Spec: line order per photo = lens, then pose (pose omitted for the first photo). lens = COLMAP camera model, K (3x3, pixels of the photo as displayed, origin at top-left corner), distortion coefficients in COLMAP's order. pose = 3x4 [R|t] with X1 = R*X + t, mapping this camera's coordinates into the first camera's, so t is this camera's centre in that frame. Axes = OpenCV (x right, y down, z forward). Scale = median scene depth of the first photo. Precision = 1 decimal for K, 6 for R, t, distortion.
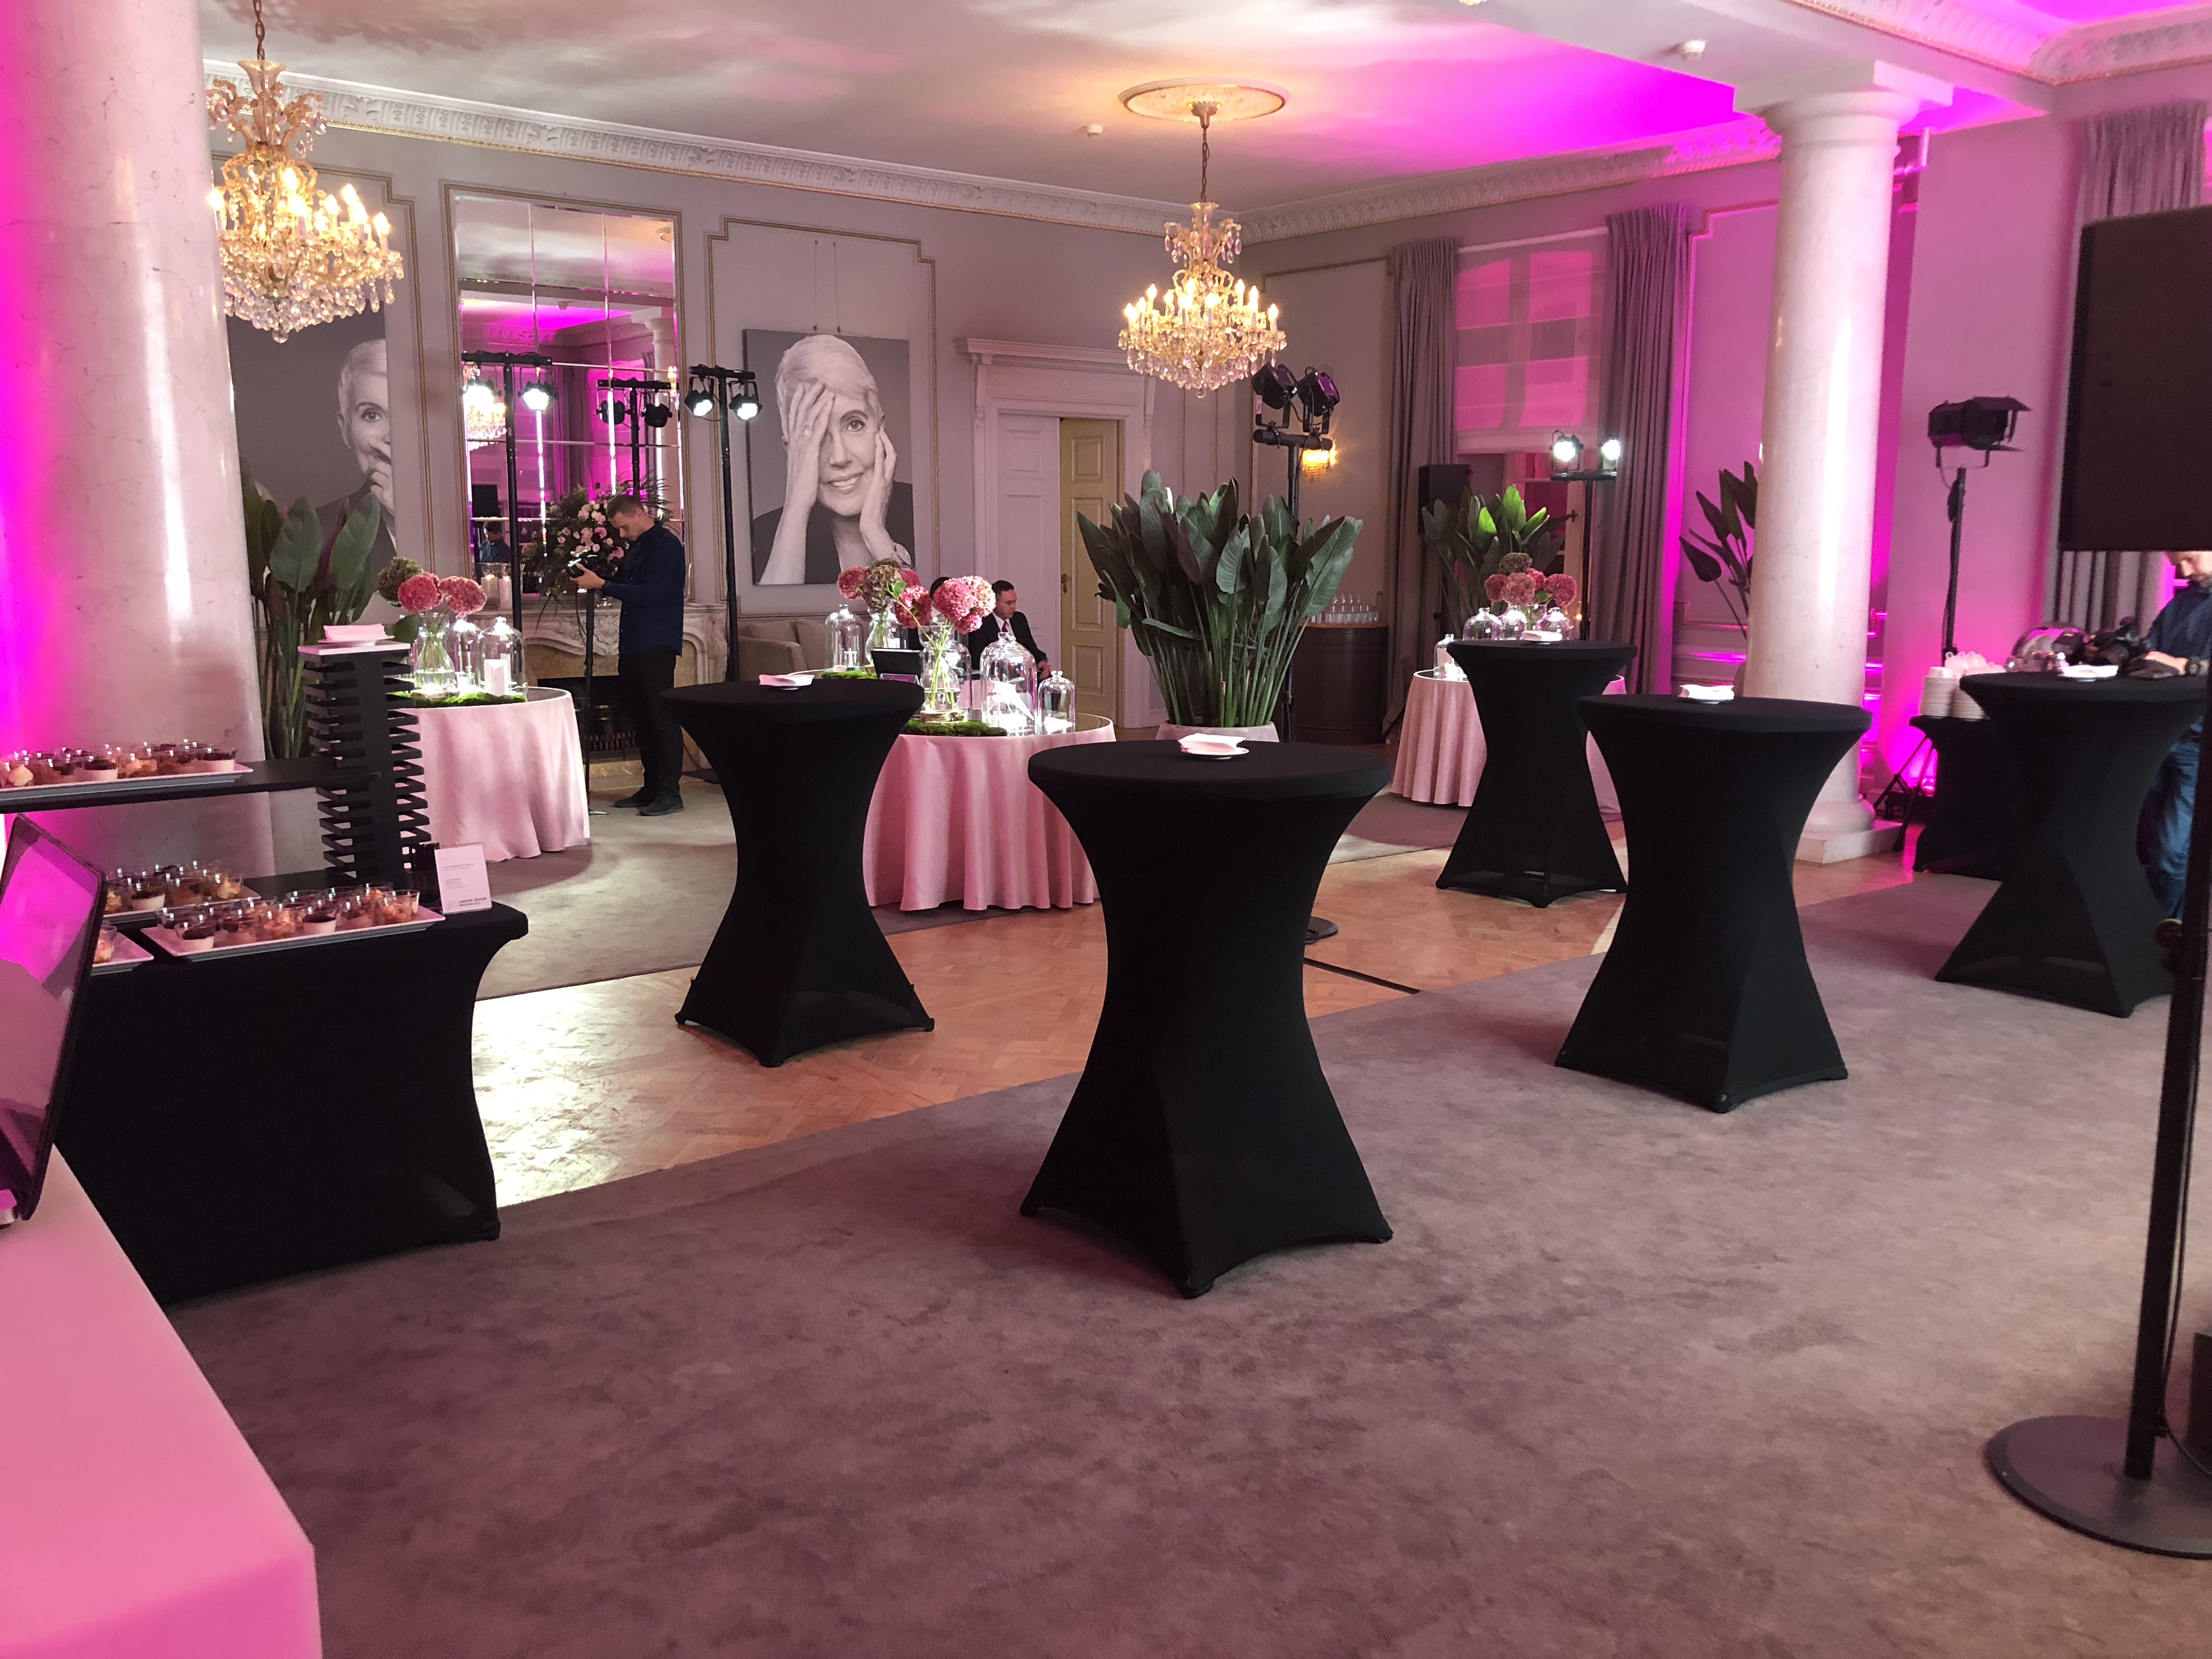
lens RADIAL K [[1805.6, 0, 1119.8], [0, 1805.6, 843.0], [0, 0, 1]] dist [0.022681, -0.021991]
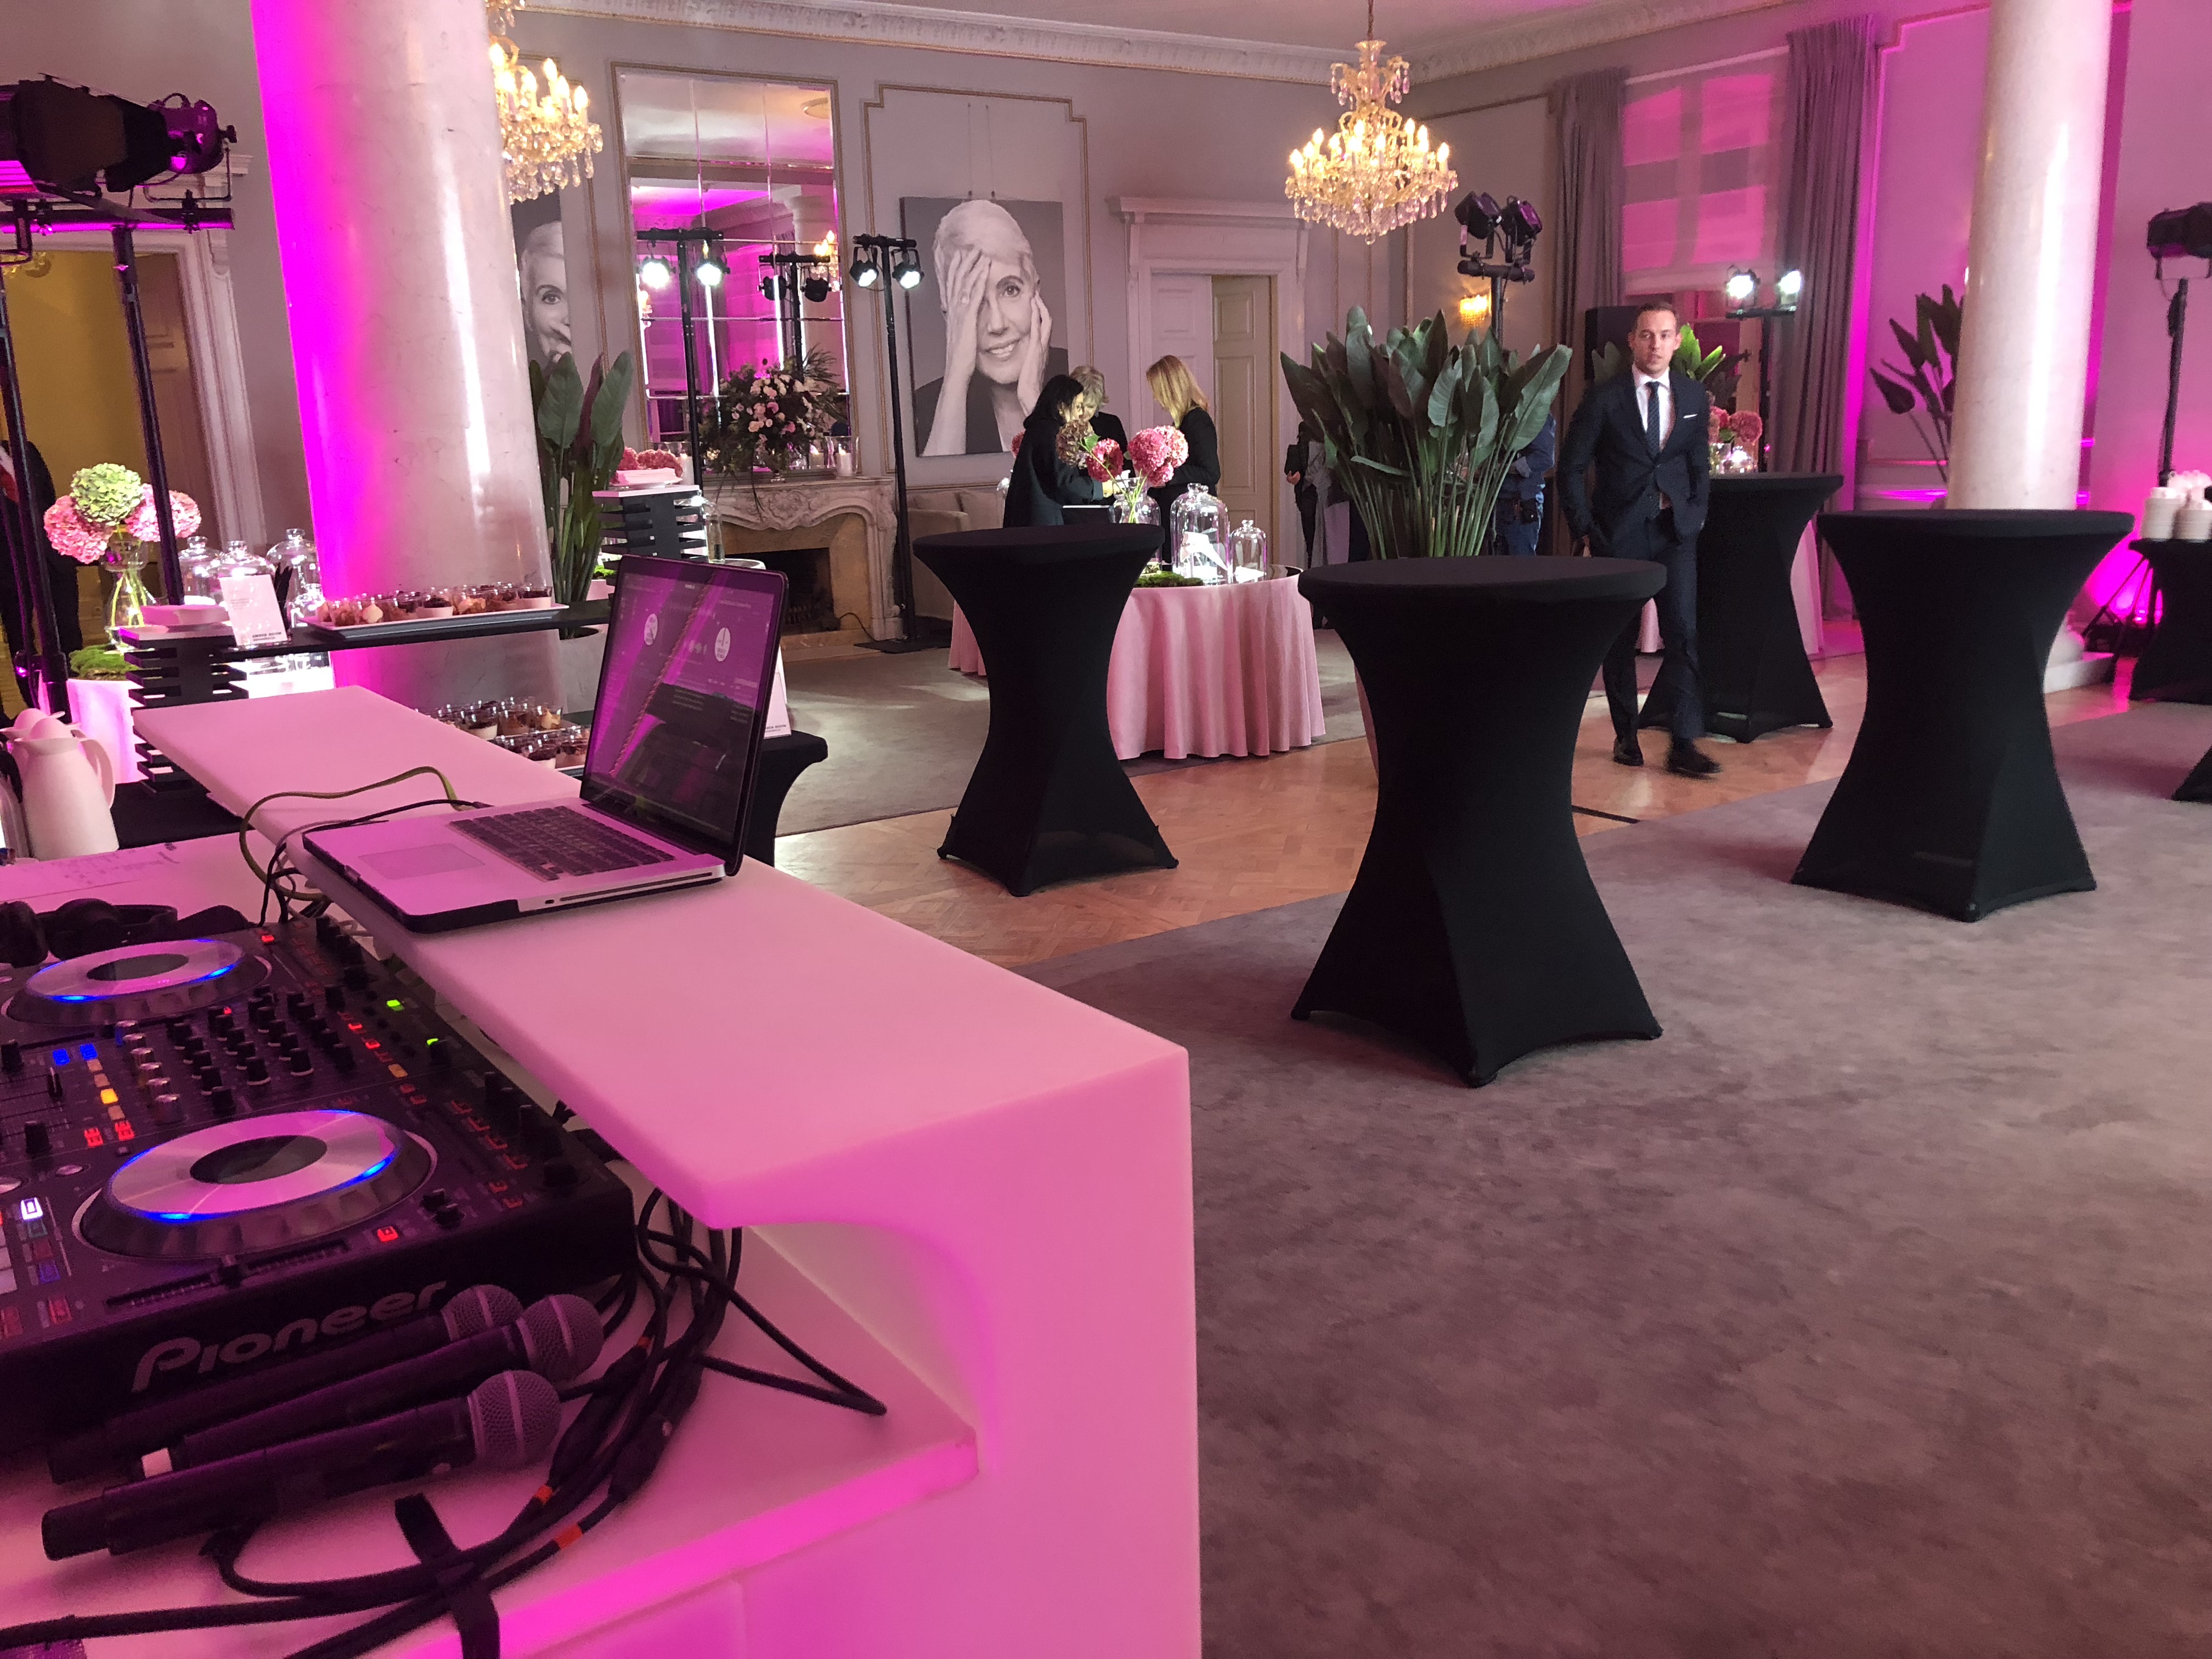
lens RADIAL K [[1805.6, 0, 1096.1], [0, 1805.6, 851.6], [0, 0, 1]] dist [0.022681, -0.021991]
pose [[0.996990, -0.018649, -0.075253, -0.067805], [0.023644, 0.997537, 0.066039, 0.029221], [0.073836, -0.067619, 0.994975, -0.030153]]
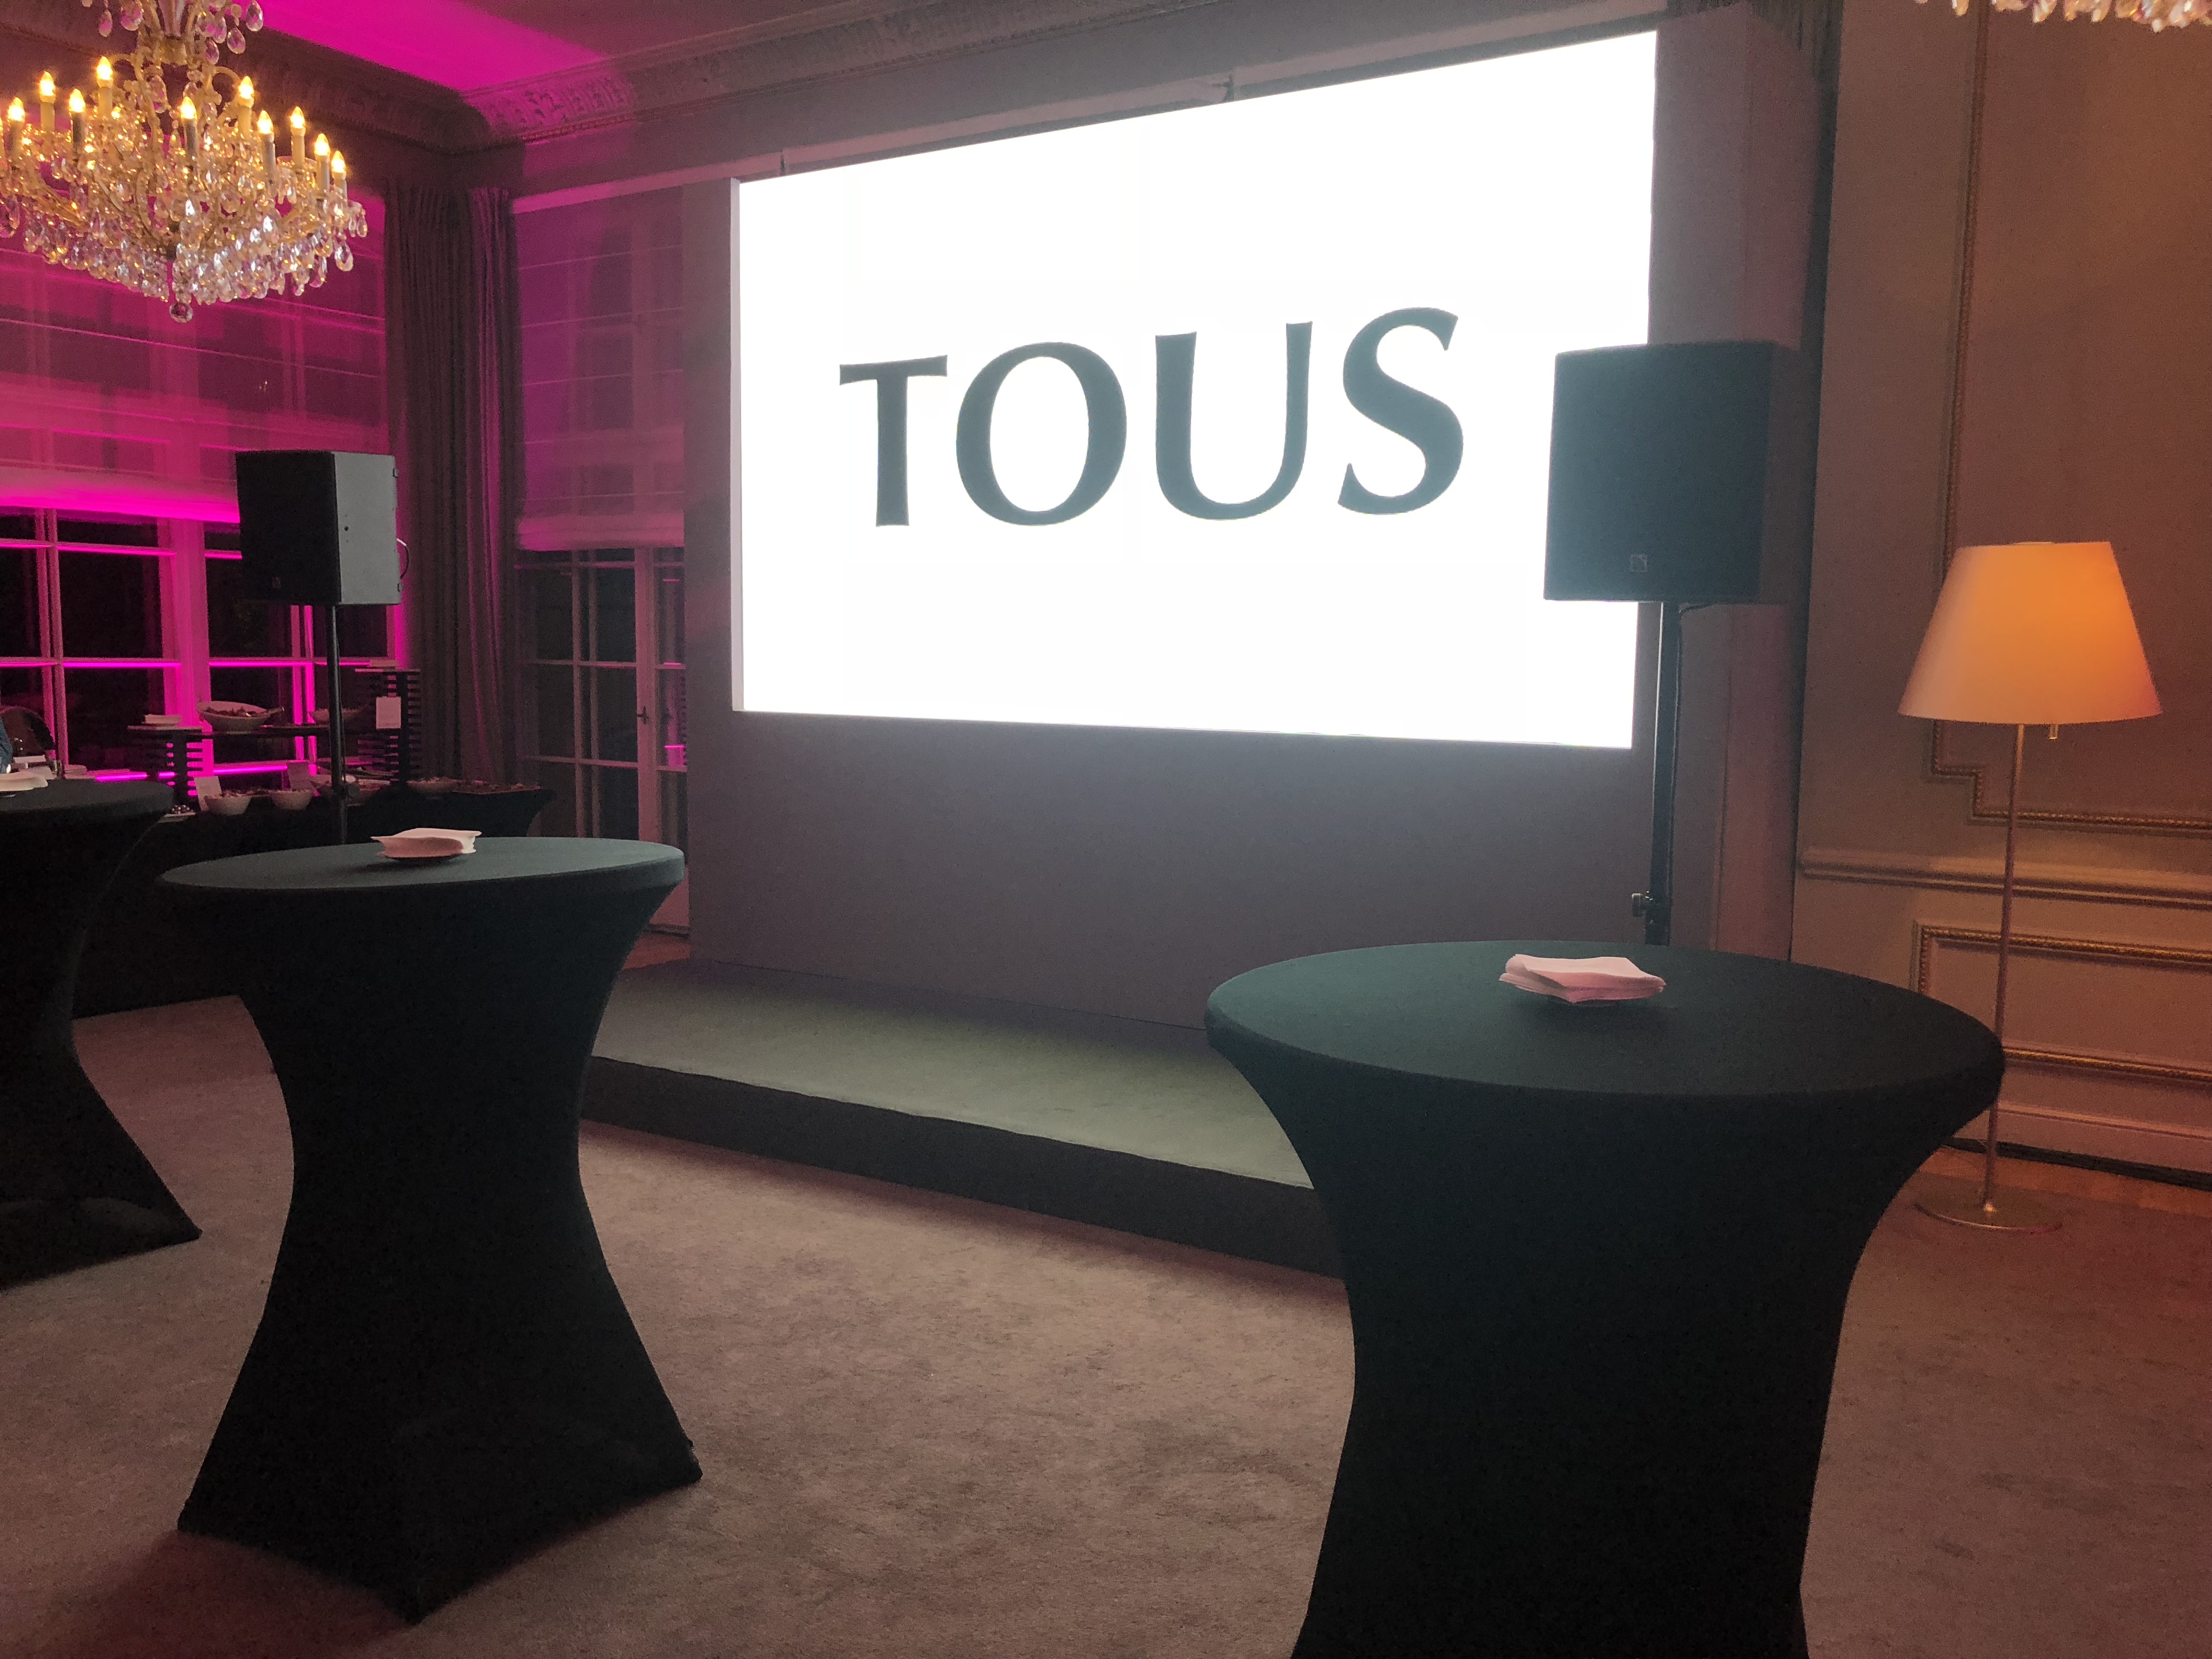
lens RADIAL K [[1805.6, 0, 1107.4], [0, 1805.6, 826.9], [0, 0, 1]] dist [0.022681, -0.021991]
pose [[-0.327056, -0.102882, 0.939388, -0.257495], [0.146246, 0.976570, 0.157871, -0.137313], [-0.933620, 0.189014, -0.304347, 0.926168]]
